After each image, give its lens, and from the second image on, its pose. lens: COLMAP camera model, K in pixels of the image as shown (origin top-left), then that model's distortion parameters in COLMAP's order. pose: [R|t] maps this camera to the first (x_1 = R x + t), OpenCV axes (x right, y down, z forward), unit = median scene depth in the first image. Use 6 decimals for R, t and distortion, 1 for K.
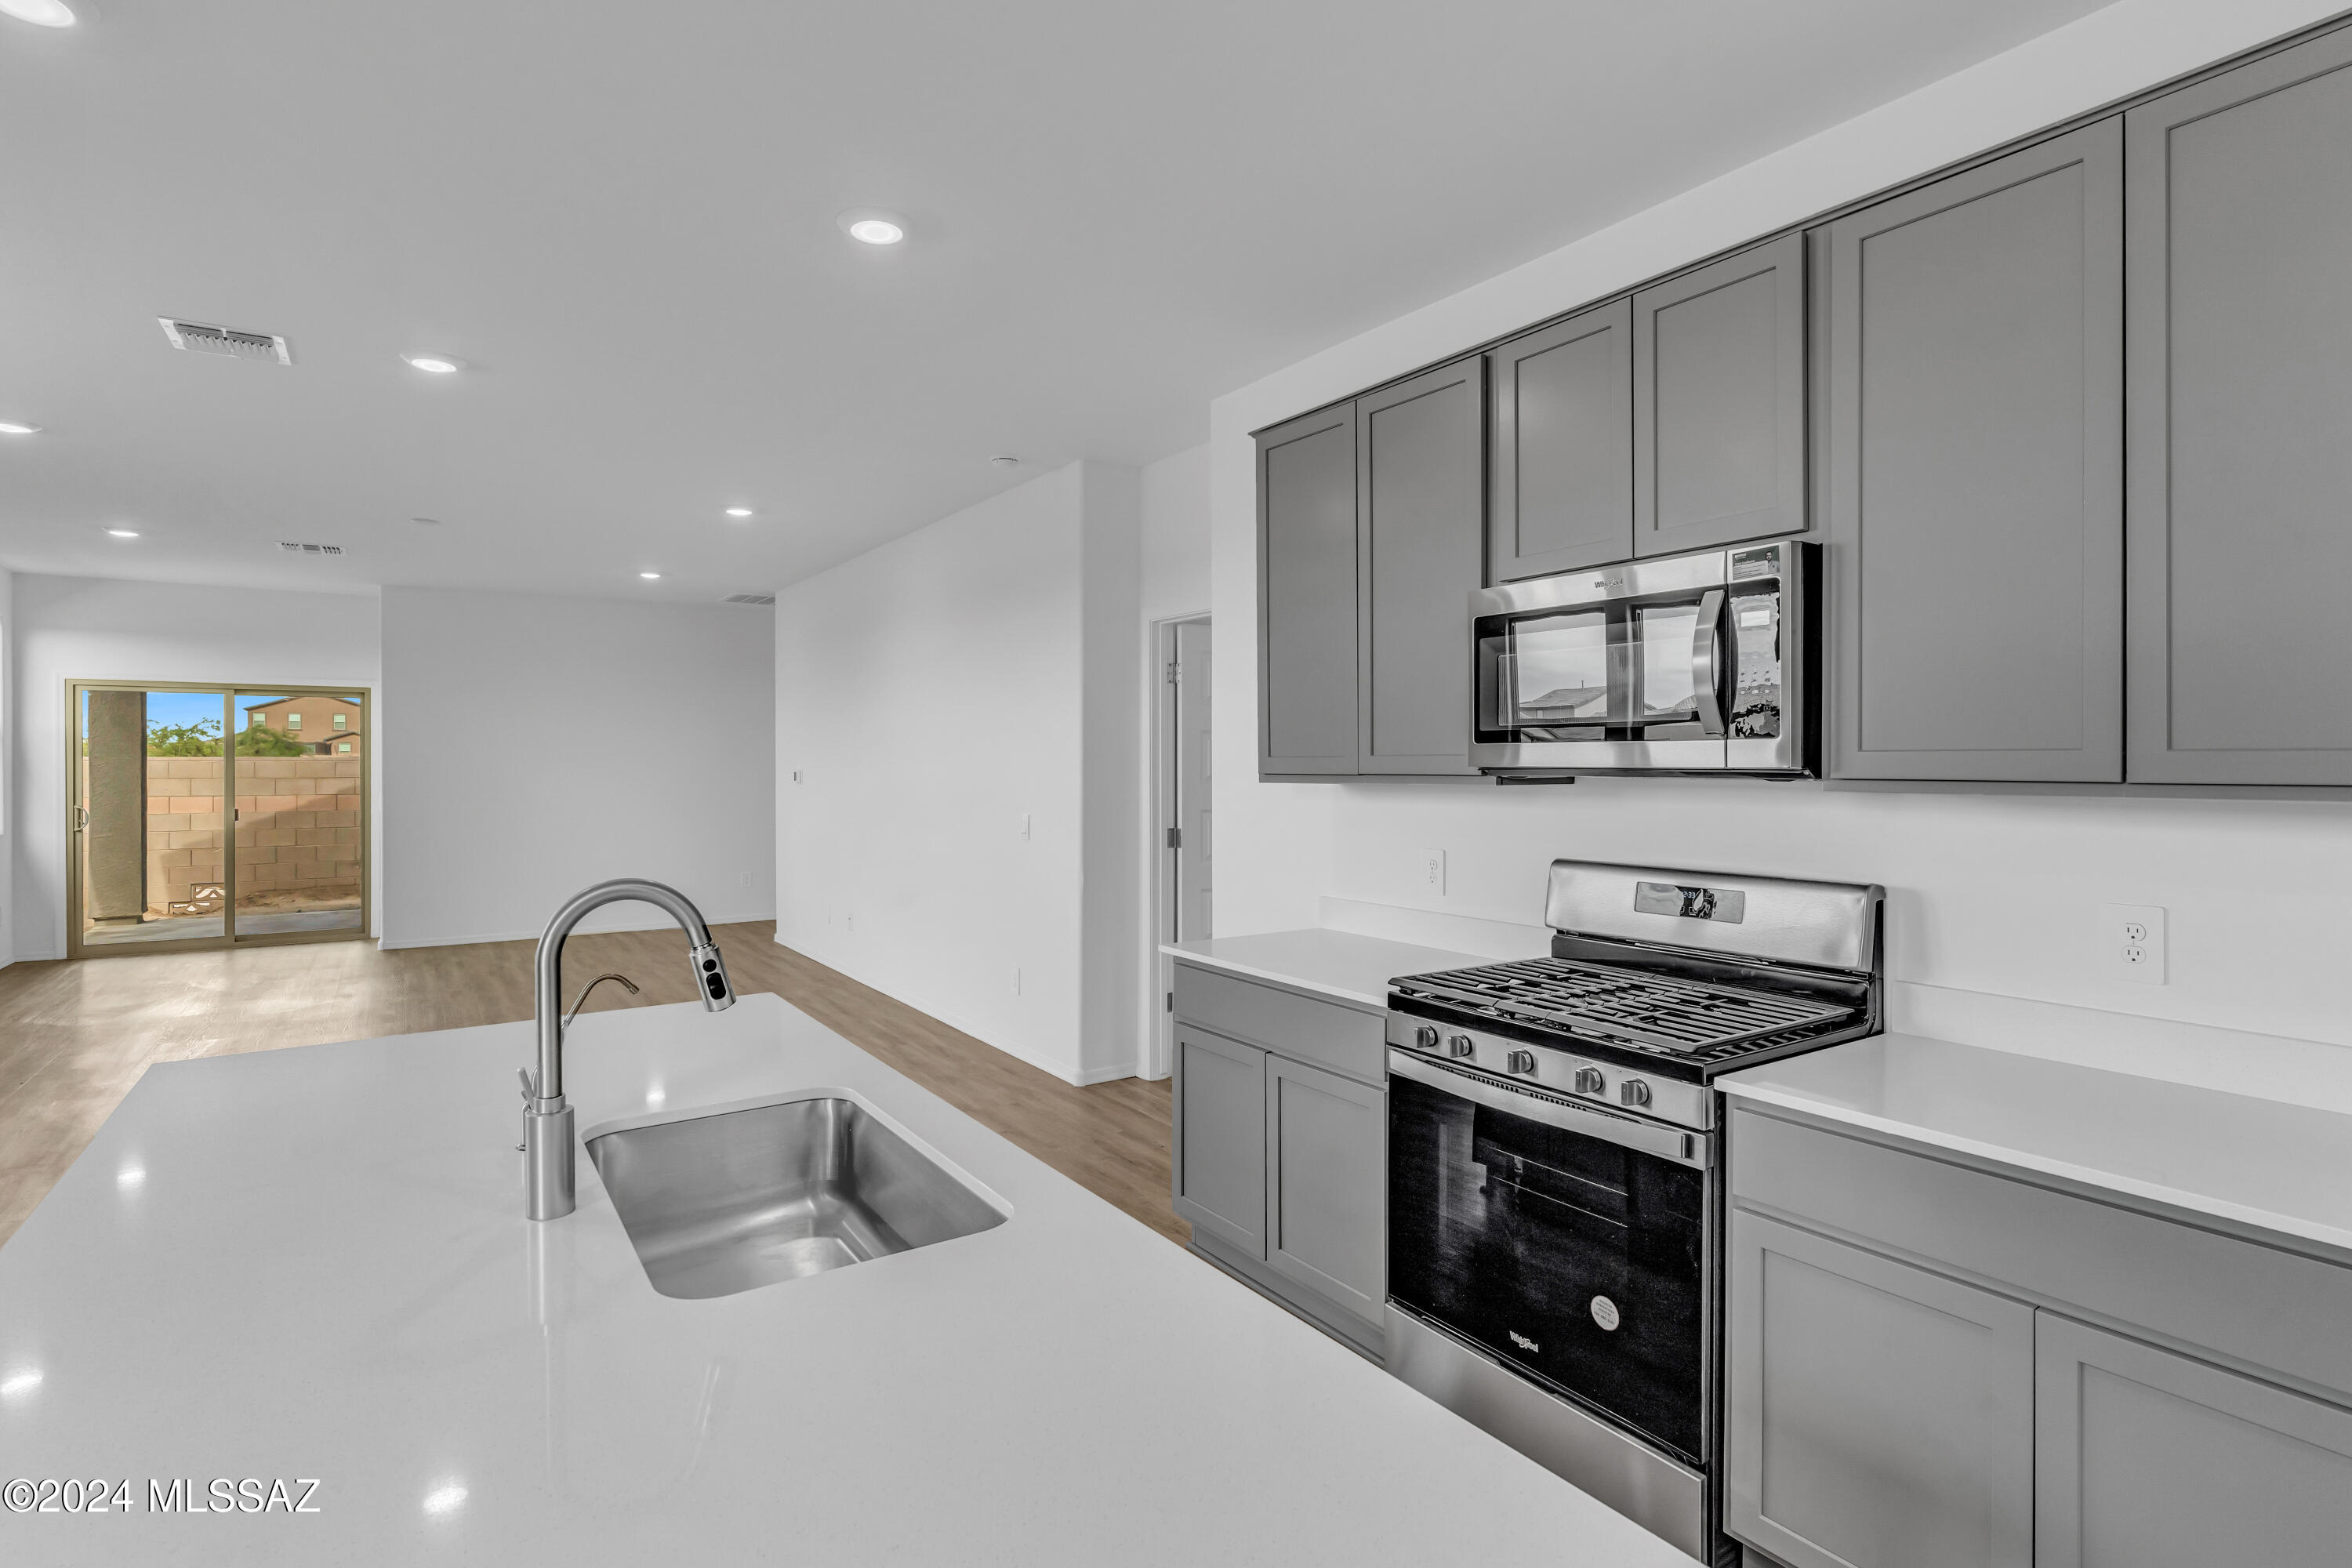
lens RADIAL K [[1160.9, 0, 1172.6], [0, 1160.9, 765.2], [0, 0, 1]] dist [-0.002038, -0.000126]
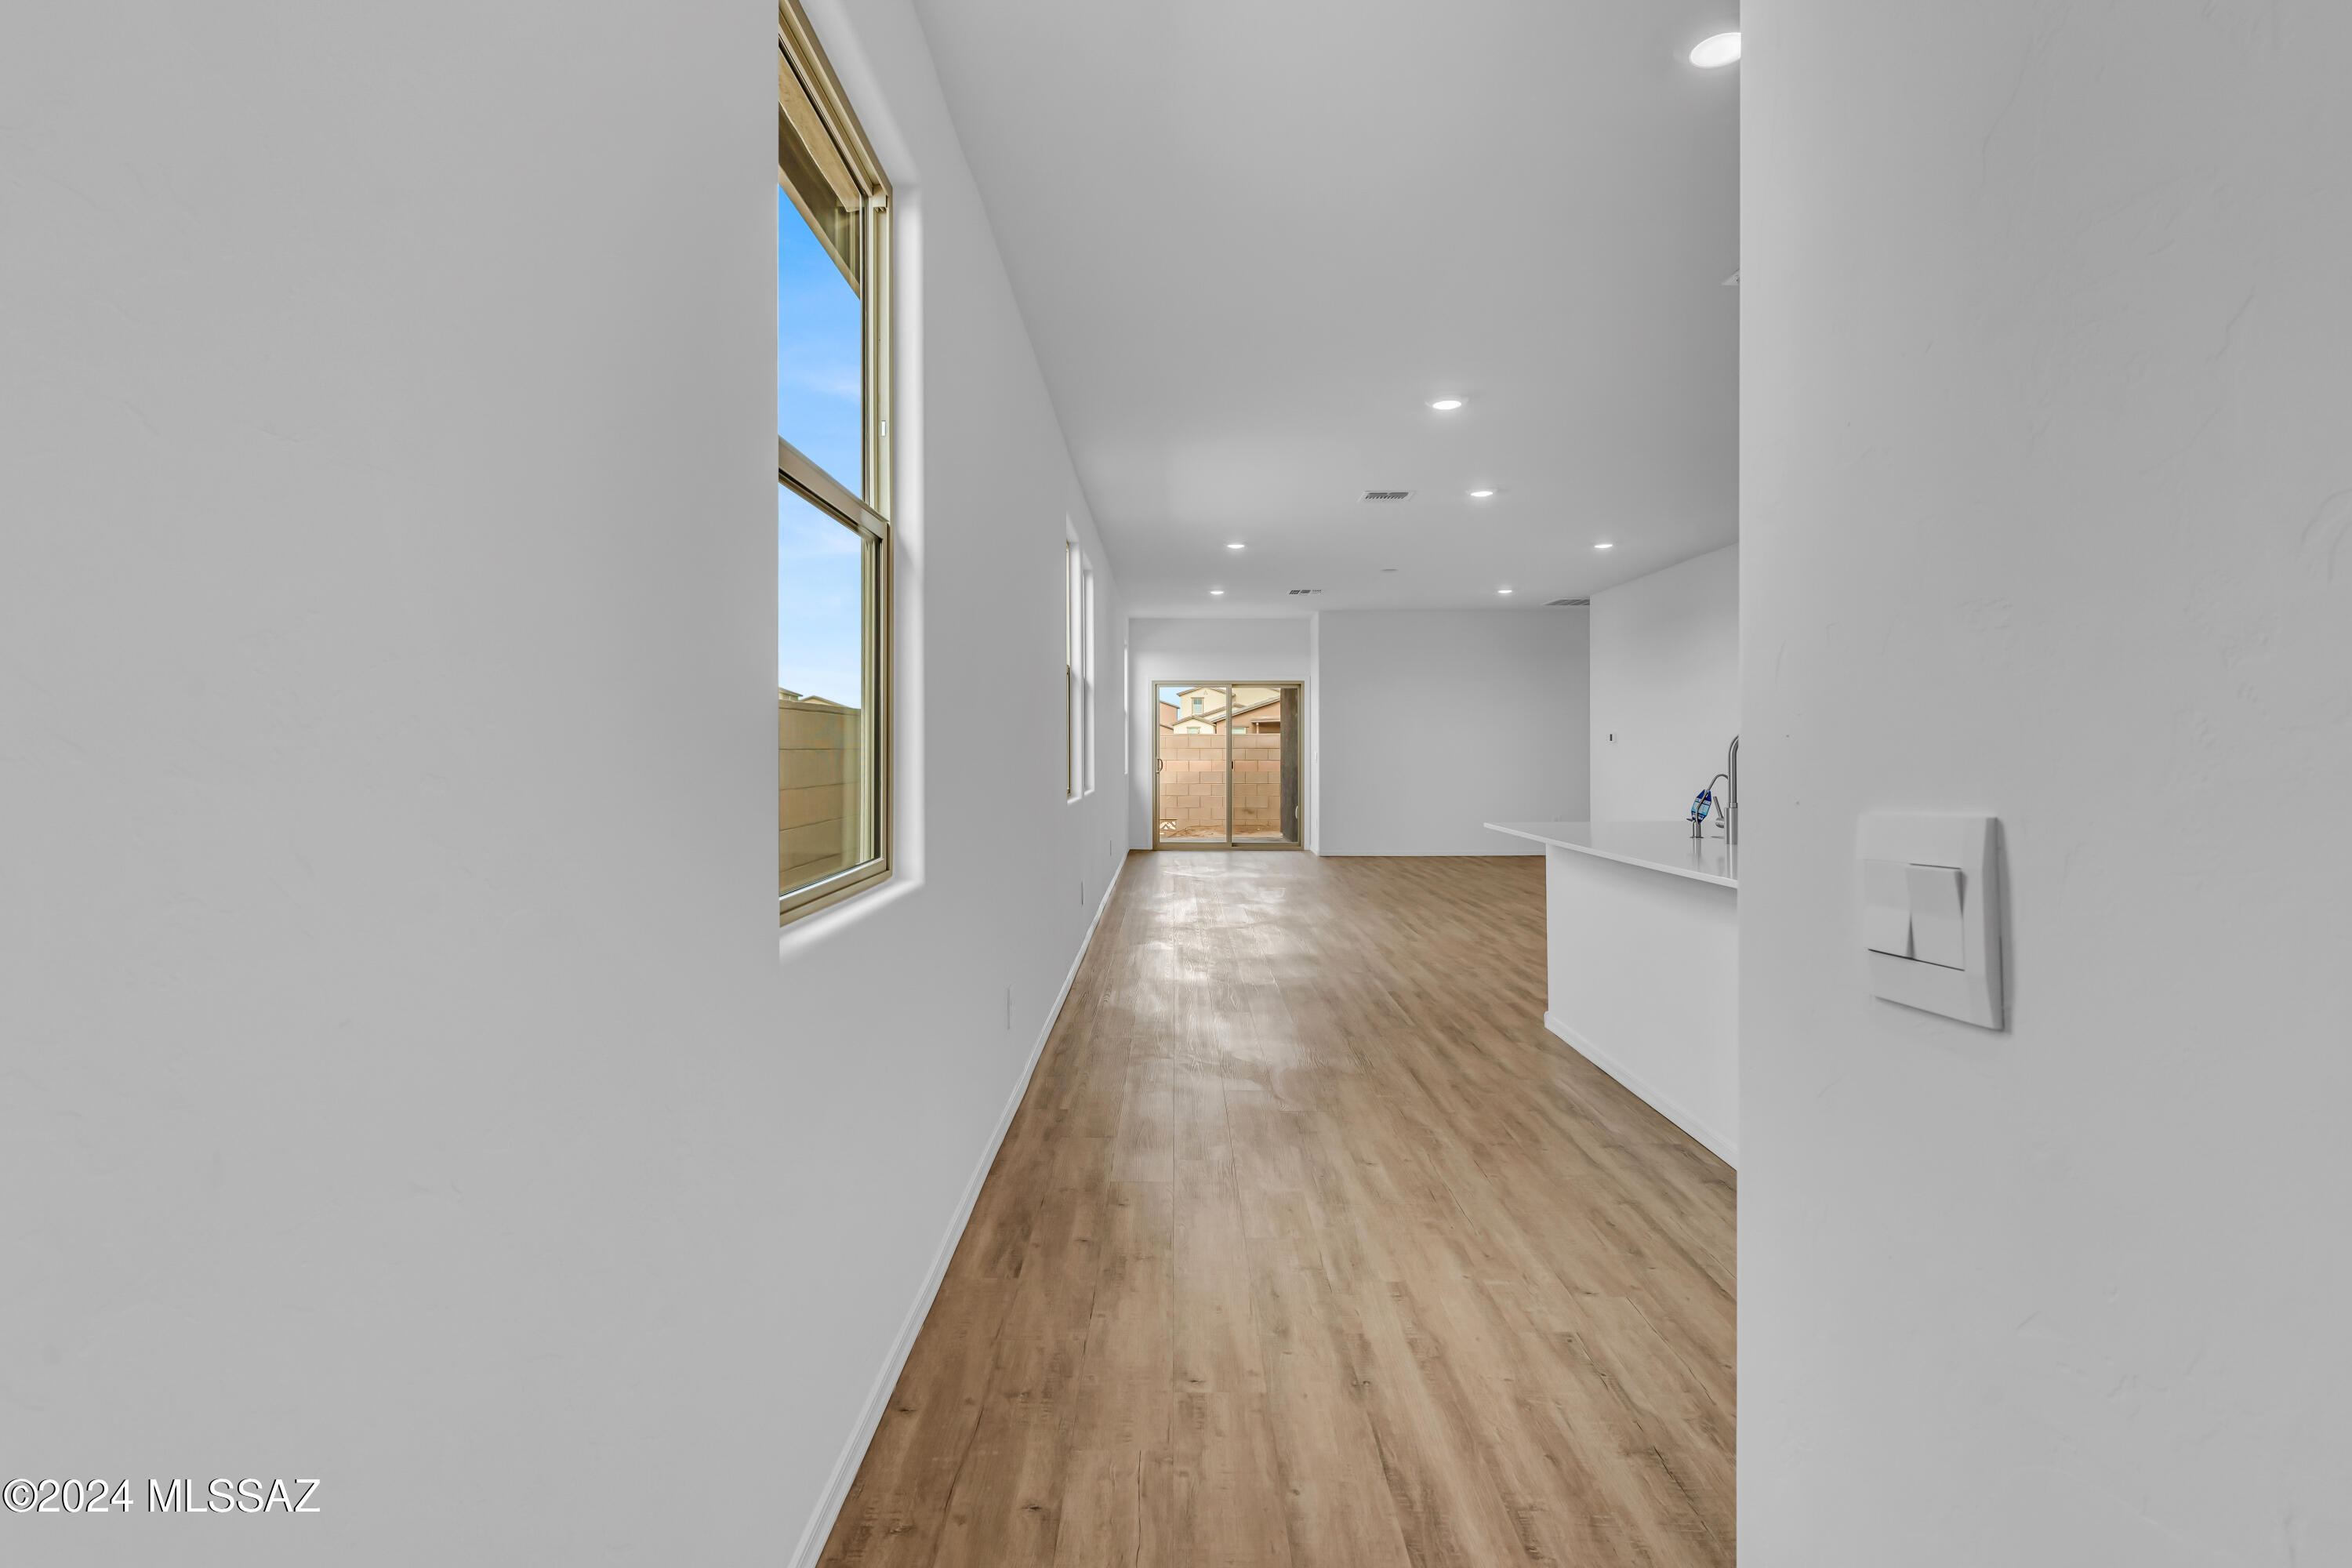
lens RADIAL K [[1154.7, 0, 1165.1], [0, 1154.7, 758.1], [0, 0, 1]] dist [-0.000441, -0.000815]
pose [[0.828864, 0.004357, -0.559433, -0.020088], [-0.001610, 0.999984, 0.005402, 0.031155], [0.559447, -0.003577, 0.828858, -0.412314]]
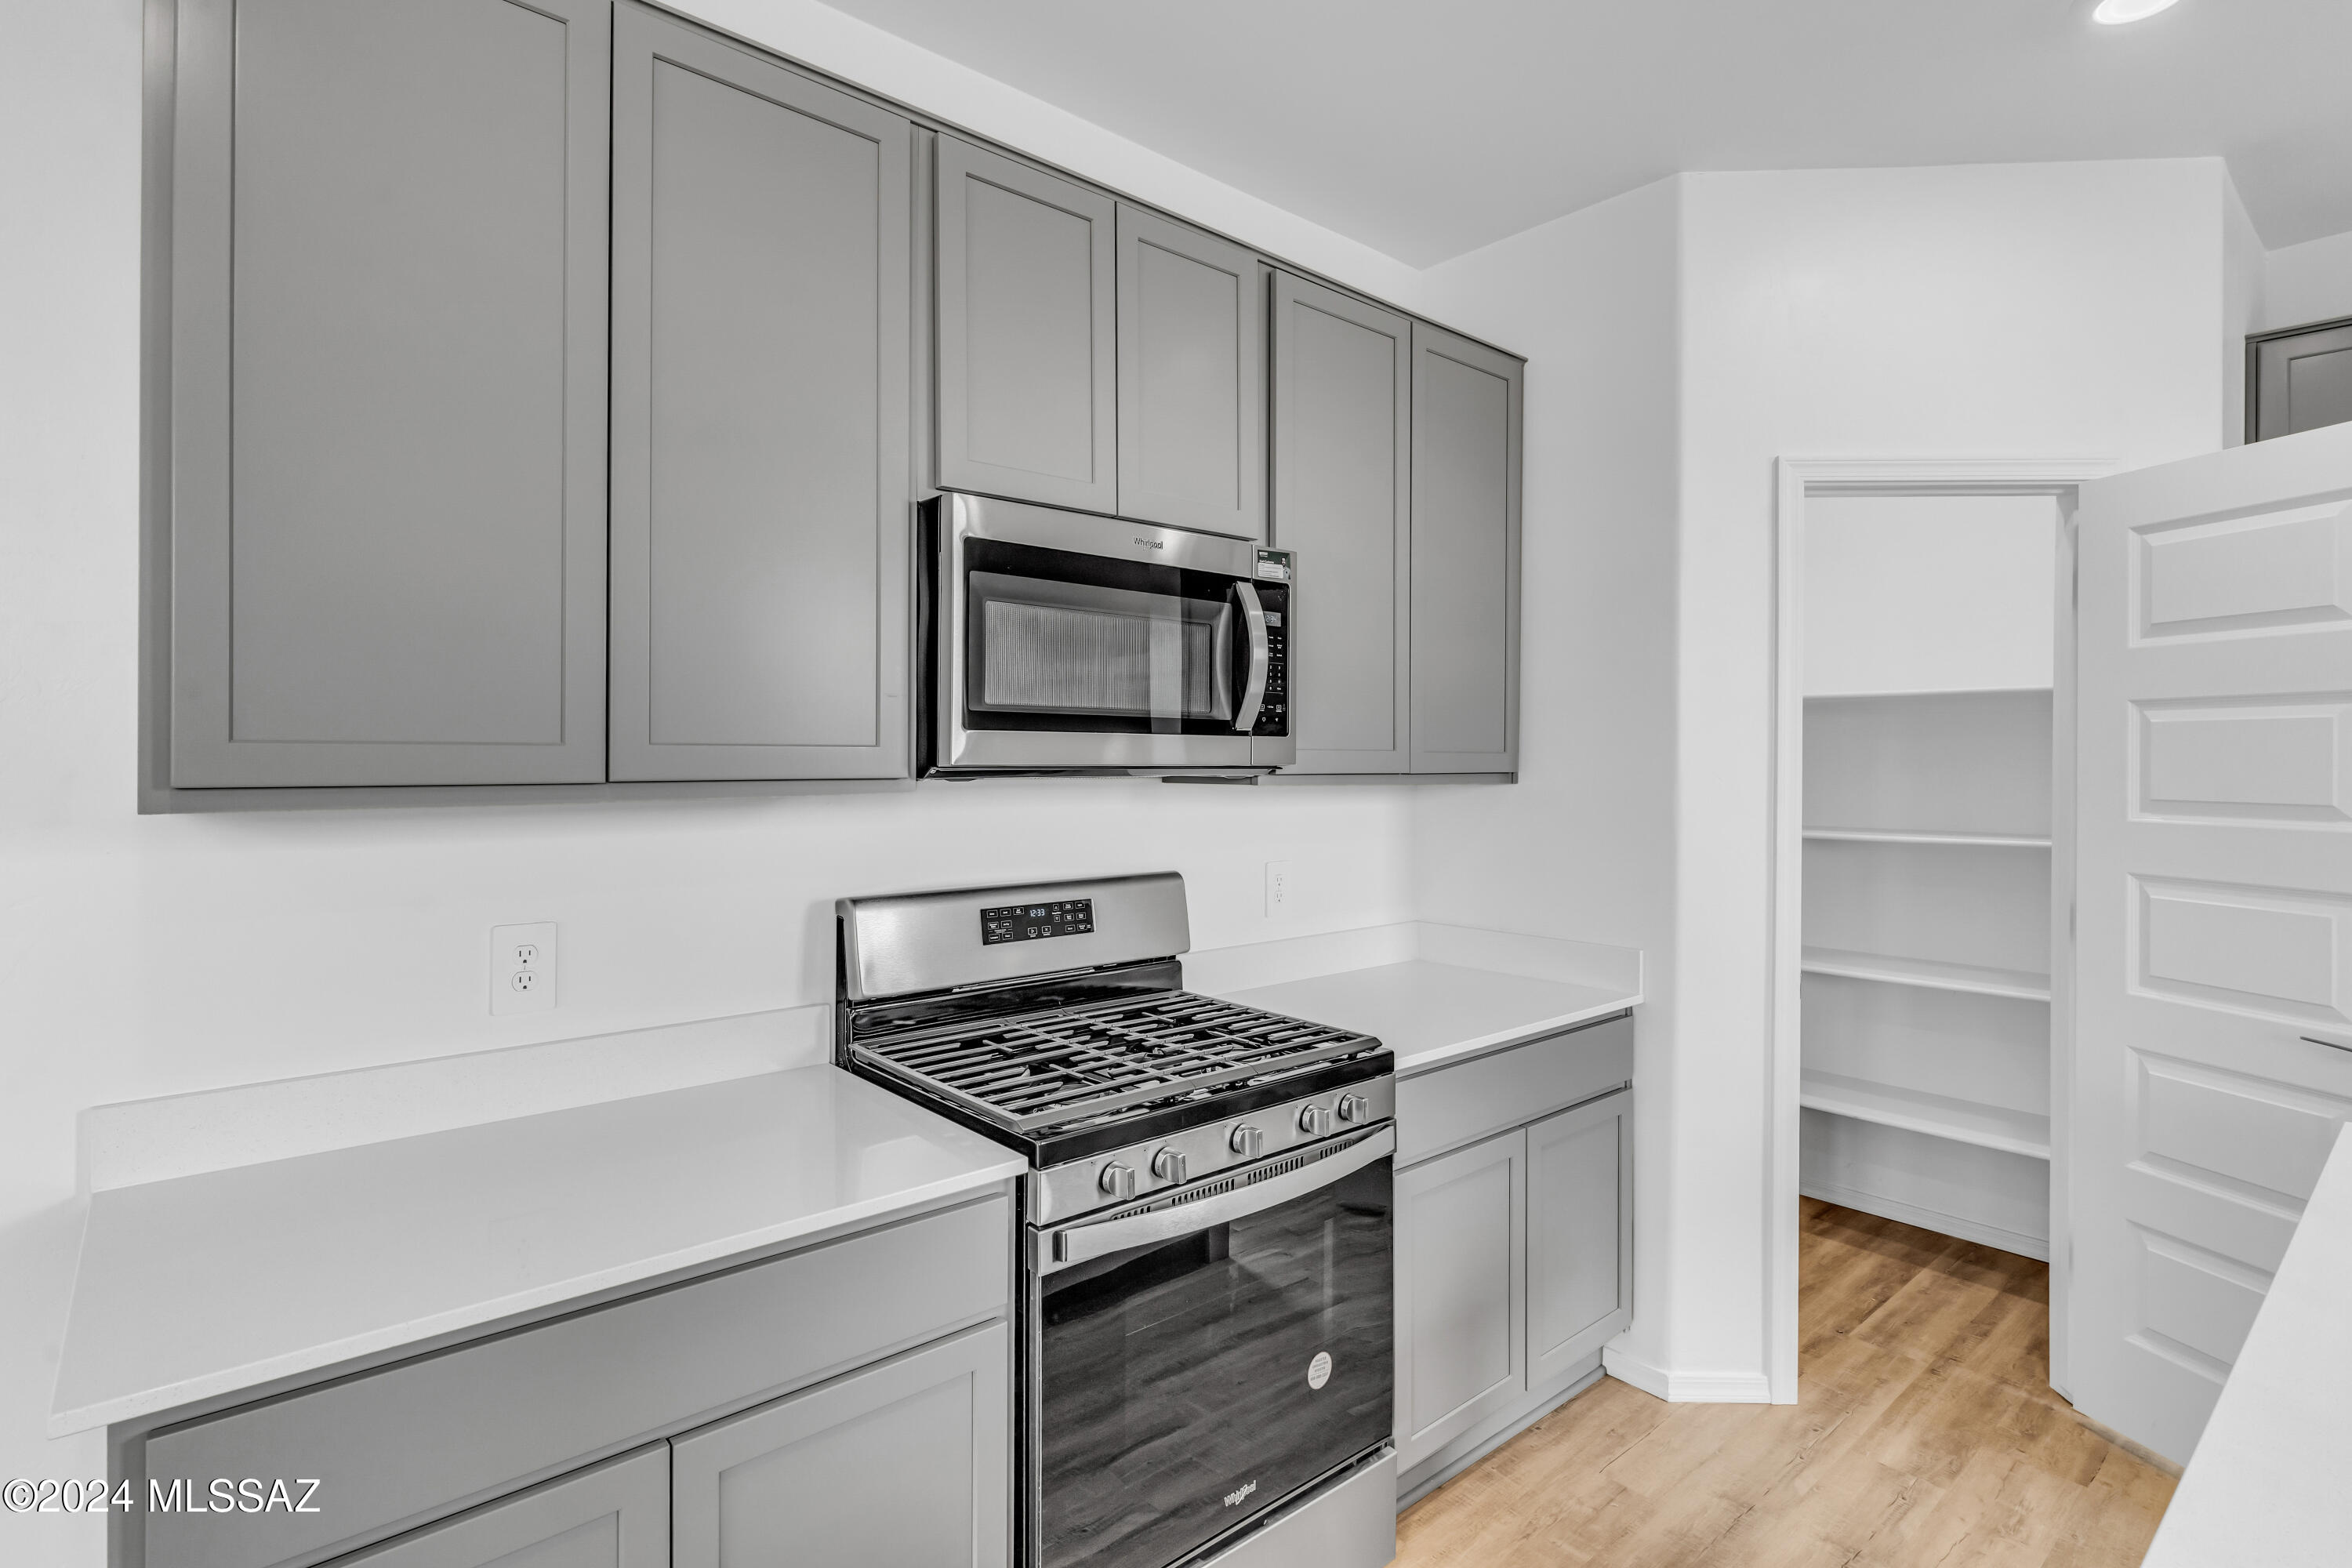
lens RADIAL K [[1154.7, 0, 1165.1], [0, 1154.7, 758.1], [0, 0, 1]] dist [-0.000441, -0.000815]
pose [[-0.118456, -0.000097, 0.992959, -0.150228], [-0.001229, 0.999999, -0.000049, -0.001012], [-0.992958, -0.001226, -0.118456, 0.365533]]
